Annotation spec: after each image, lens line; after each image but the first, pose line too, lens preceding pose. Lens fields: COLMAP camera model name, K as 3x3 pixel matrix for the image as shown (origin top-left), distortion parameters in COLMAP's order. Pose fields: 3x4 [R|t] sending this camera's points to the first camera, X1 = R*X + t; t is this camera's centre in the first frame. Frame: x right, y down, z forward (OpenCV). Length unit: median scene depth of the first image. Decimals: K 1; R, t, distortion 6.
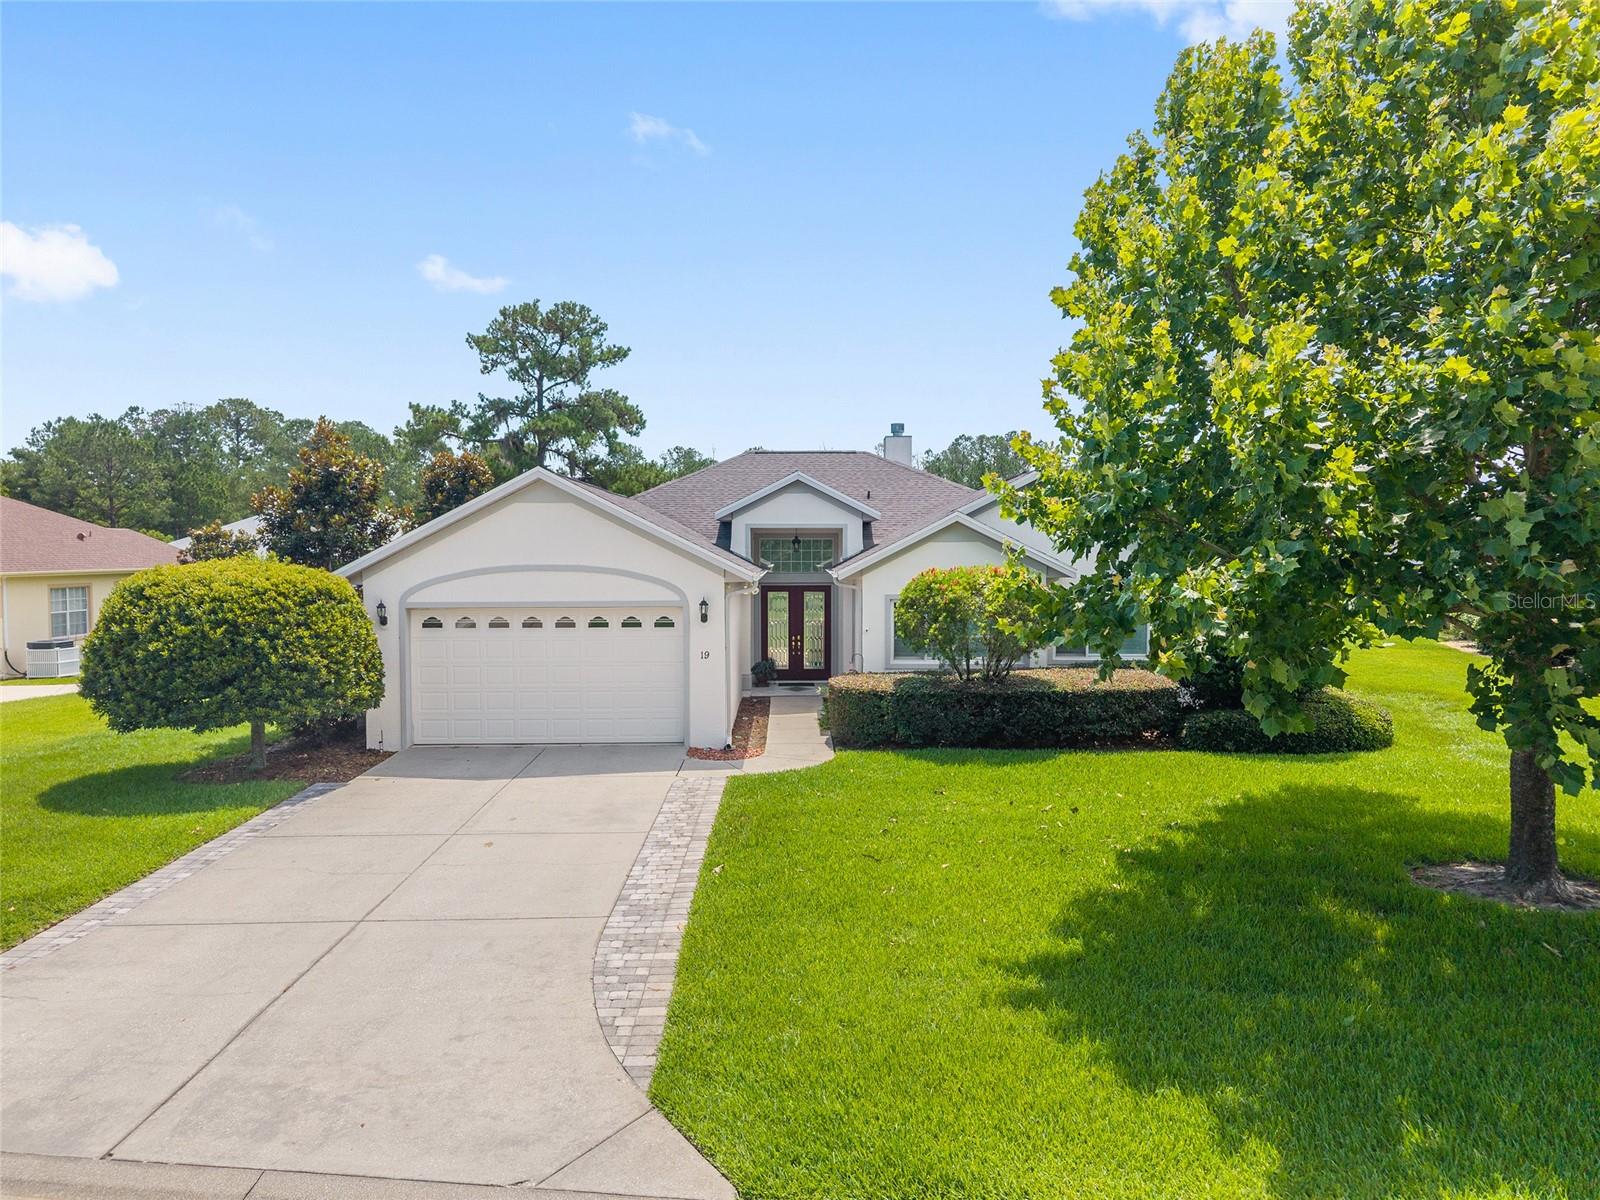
lens RADIAL K [[1125.1, 0, 785.5], [0, 1125.1, 597.6], [0, 0, 1]] dist [0.010792, -0.004648]
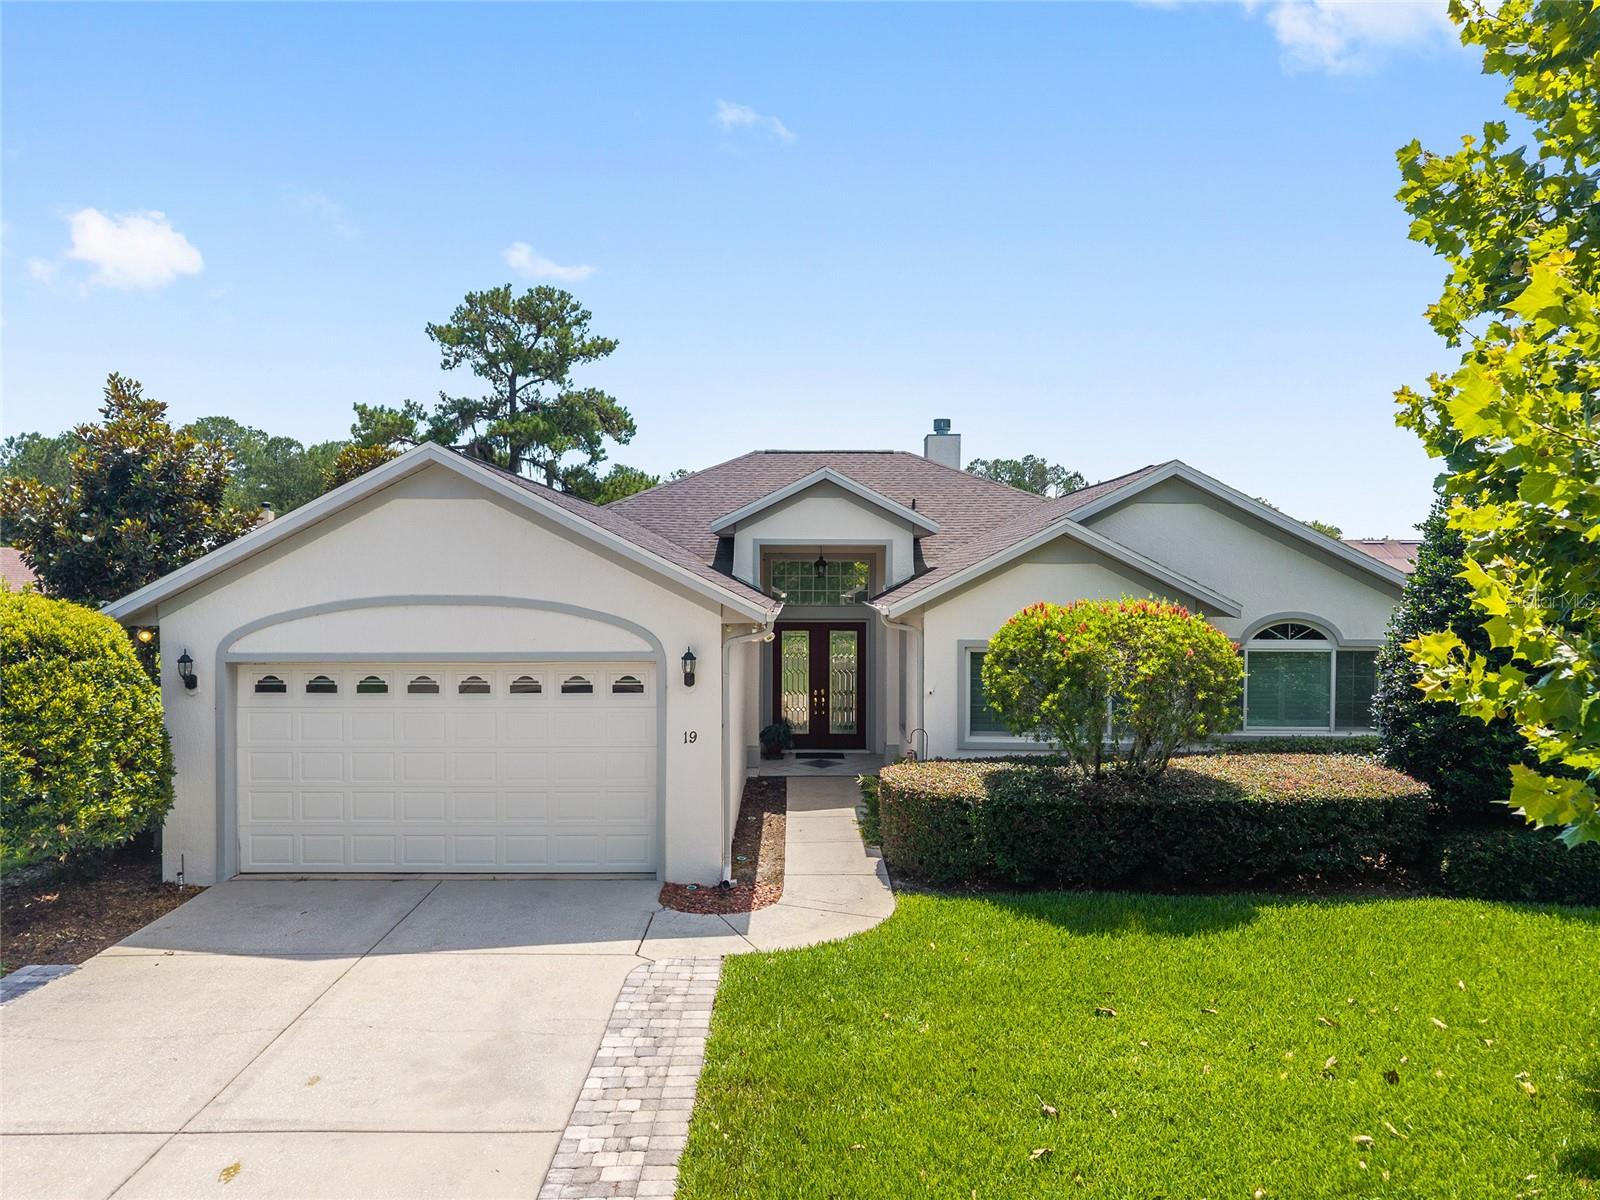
lens RADIAL K [[1125.1, 0, 814.1], [0, 1125.1, 605.3], [0, 0, 1]] dist [0.010792, -0.004648]
pose [[0.999766, 0.003413, 0.021363, -0.013077], [-0.003041, 0.999843, -0.017430, -0.011772], [-0.021419, 0.017361, 0.999620, 0.311973]]
